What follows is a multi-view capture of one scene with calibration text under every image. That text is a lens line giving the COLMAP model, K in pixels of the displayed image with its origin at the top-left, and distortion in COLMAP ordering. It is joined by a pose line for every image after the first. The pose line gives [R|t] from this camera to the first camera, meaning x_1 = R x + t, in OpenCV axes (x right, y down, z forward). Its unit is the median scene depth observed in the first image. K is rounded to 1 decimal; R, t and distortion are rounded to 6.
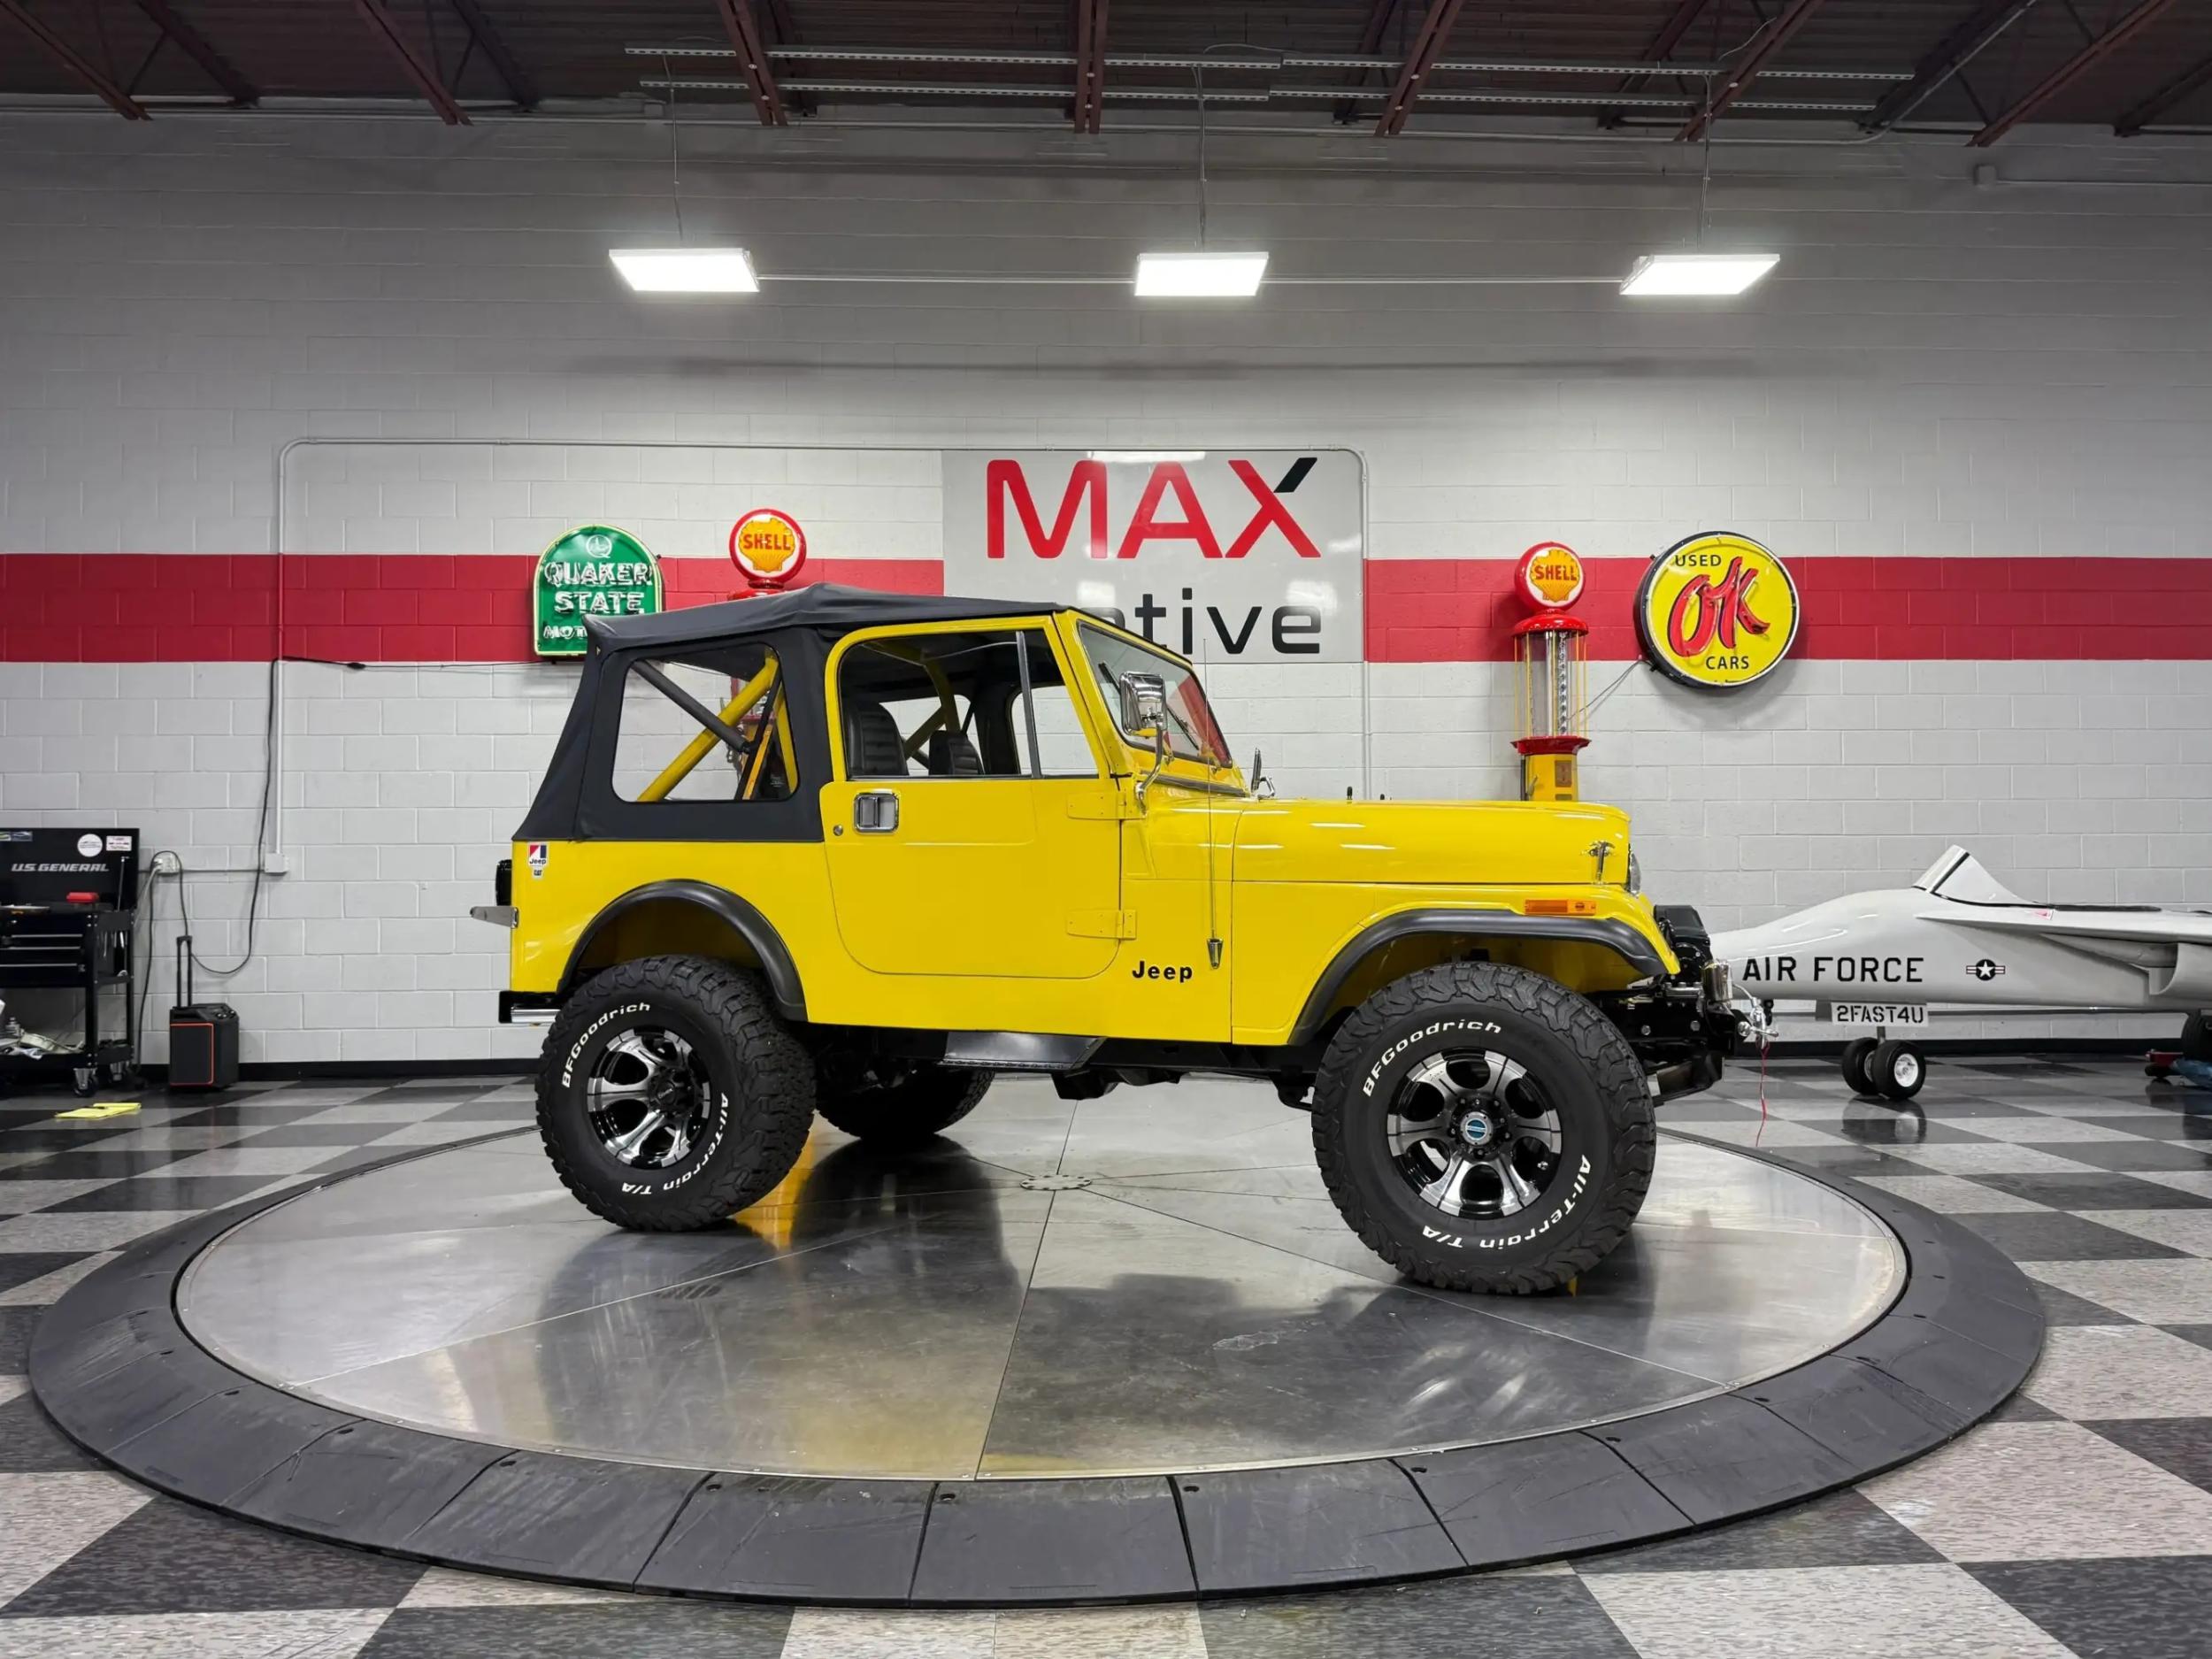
lens RADIAL K [[1542.2, 0, 1108.8], [0, 1542.2, 837.9], [0, 0, 1]] dist [0.061837, -0.076531]
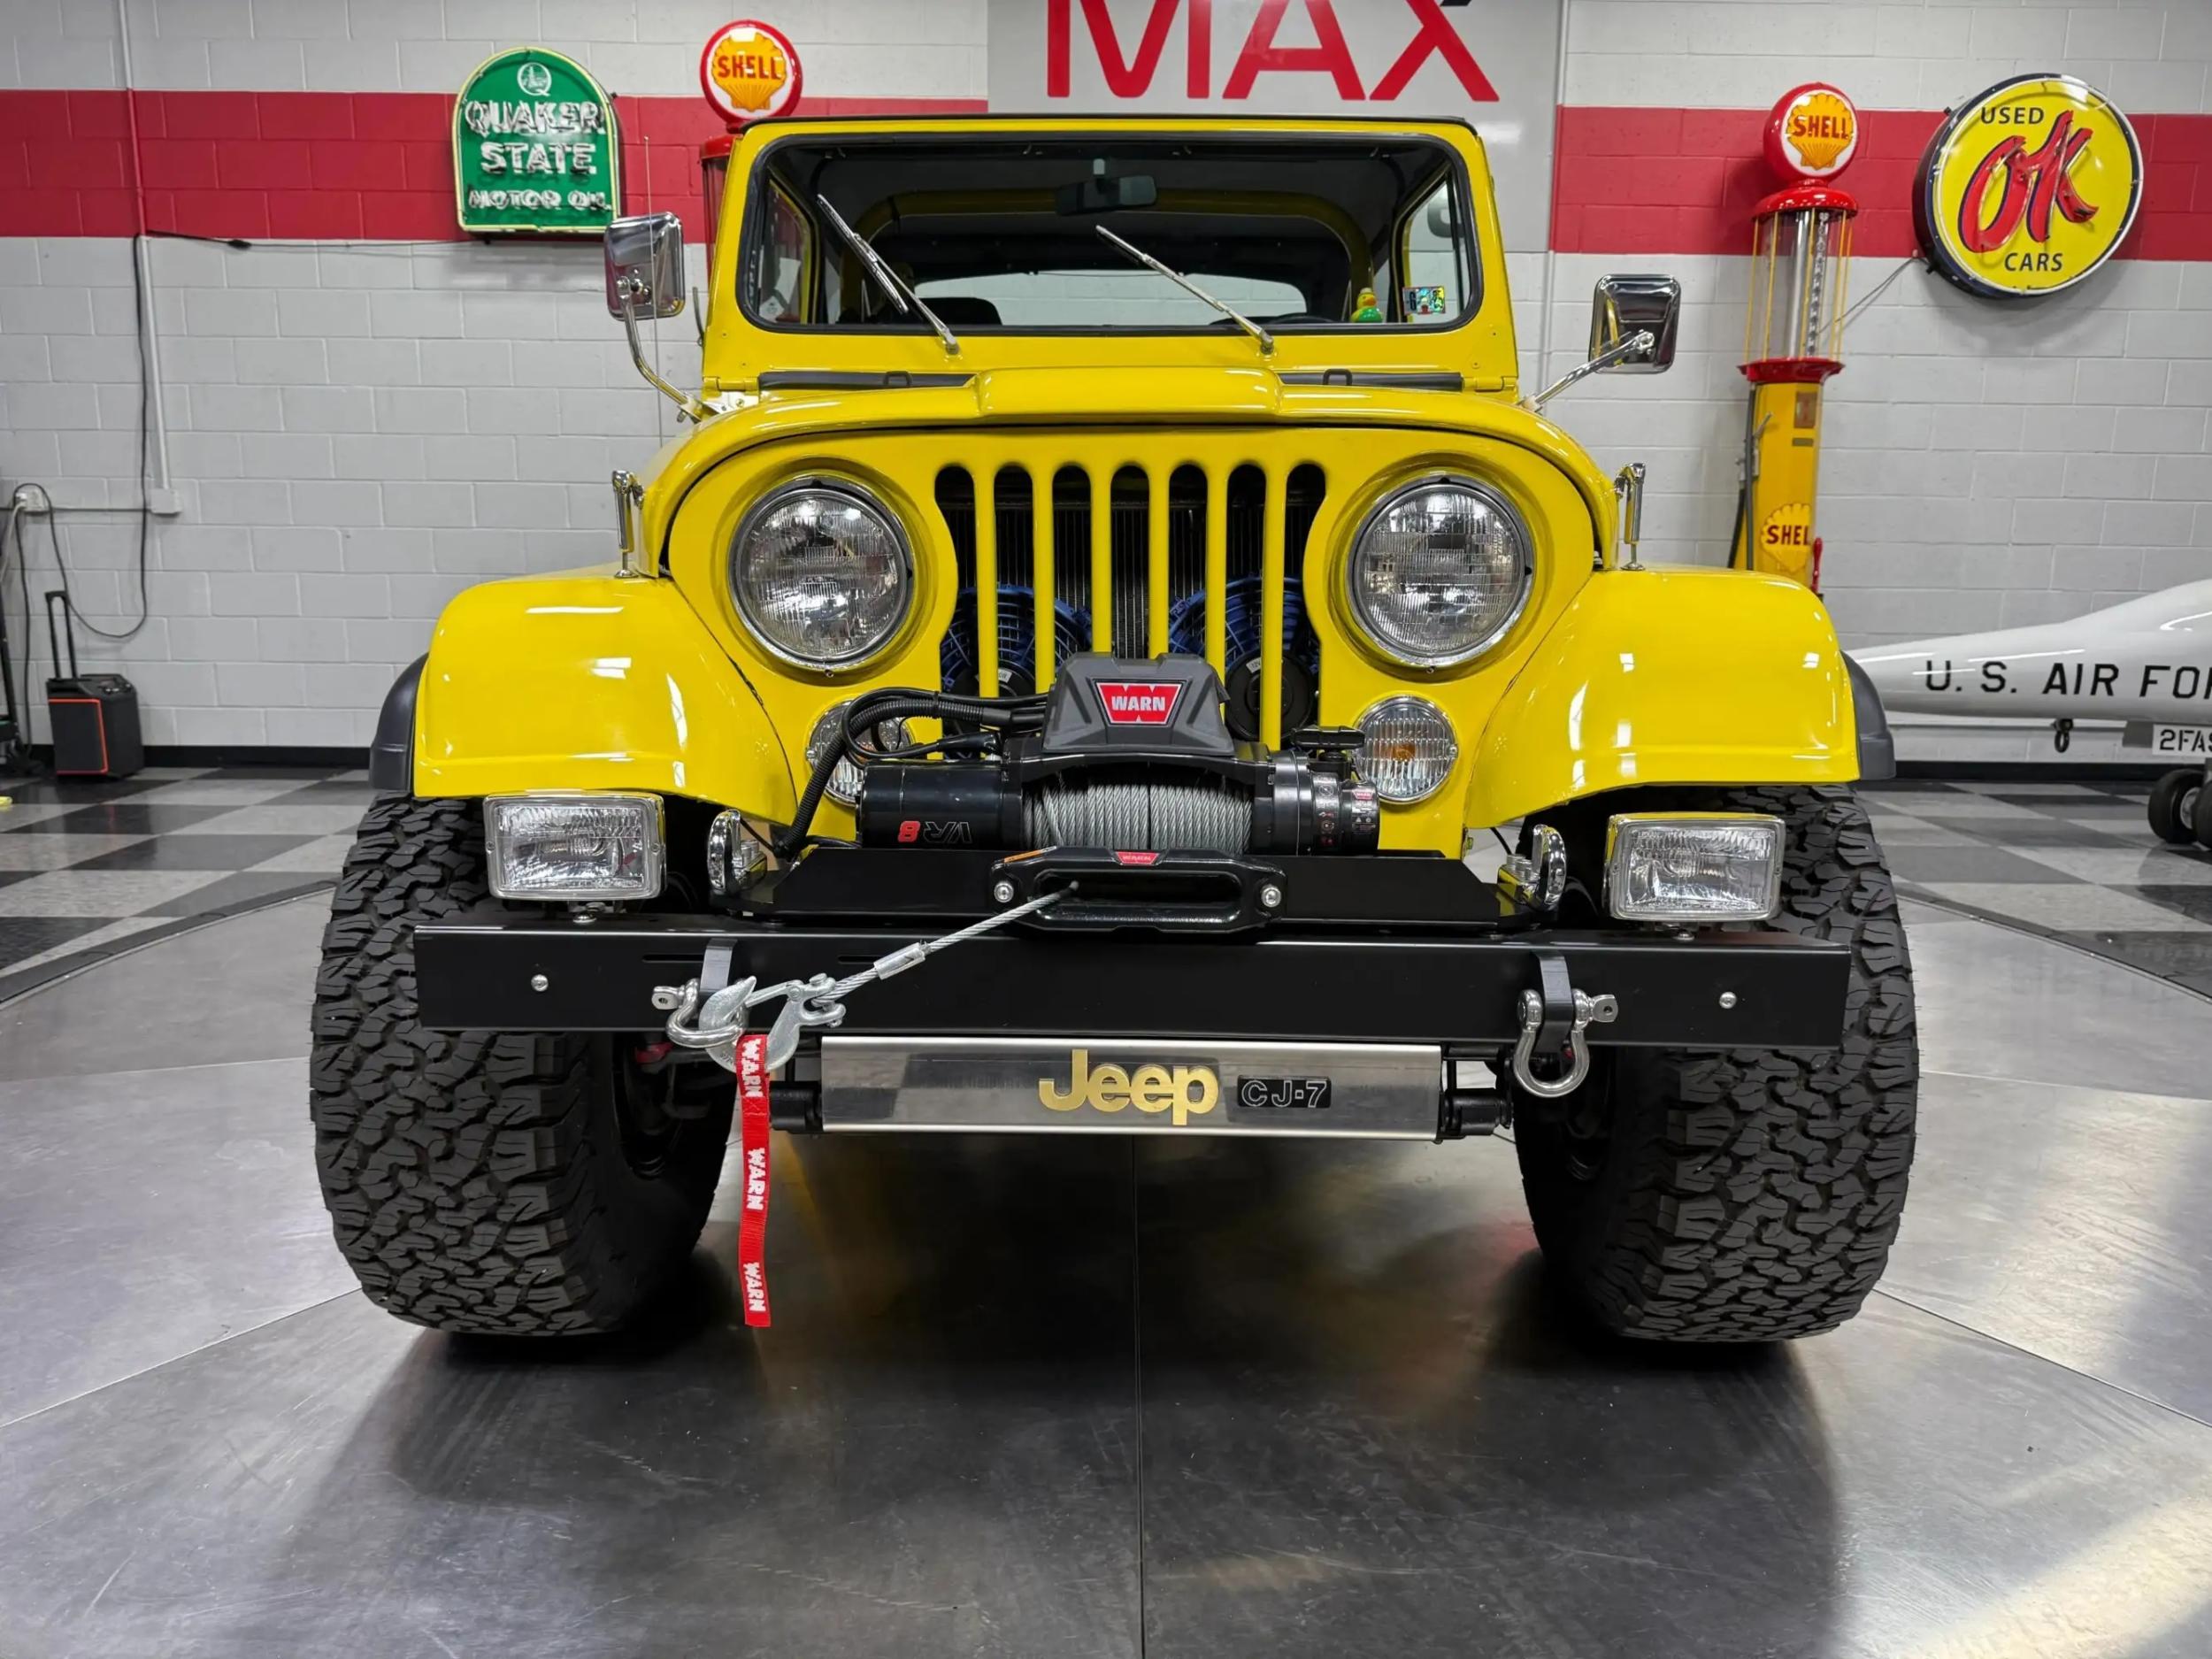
lens RADIAL K [[1563.4, 0, 1108.1], [0, 1563.4, 827.5], [0, 0, 1]] dist [-0.003586, -0.003406]
pose [[0.998799, 0.026322, -0.041334, -0.009833], [-0.017094, 0.977654, 0.209524, 0.003945], [0.045925, -0.208566, 0.976930, 0.205747]]
